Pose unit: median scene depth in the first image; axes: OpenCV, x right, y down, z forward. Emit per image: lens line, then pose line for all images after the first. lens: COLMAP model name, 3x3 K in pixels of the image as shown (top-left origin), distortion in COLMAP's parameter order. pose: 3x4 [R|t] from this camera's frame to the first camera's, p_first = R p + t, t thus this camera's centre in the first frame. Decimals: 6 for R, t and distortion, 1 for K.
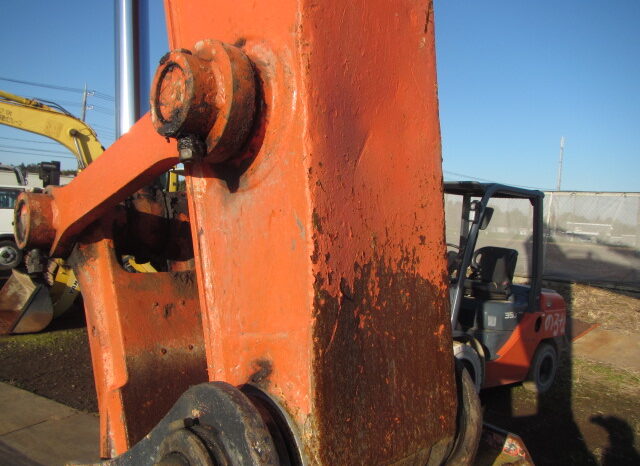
lens RADIAL K [[502.1, 0, 321.4], [0, 502.1, 229.1], [0, 0, 1]] dist [-0.022419, 0.002186]
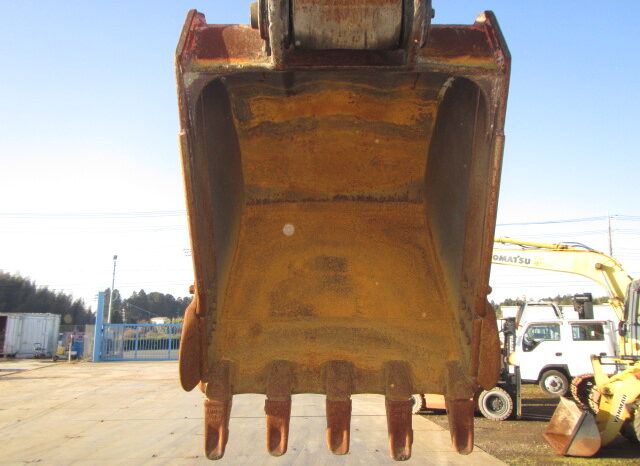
lens RADIAL K [[502.1, 0, 321.4], [0, 502.1, 229.1], [0, 0, 1]] dist [-0.022419, 0.002186]
pose [[0.553877, -0.215887, -0.804123, 0.154656], [0.005825, 0.966780, -0.255544, -0.000428], [0.832578, 0.136856, 0.536735, -0.242768]]
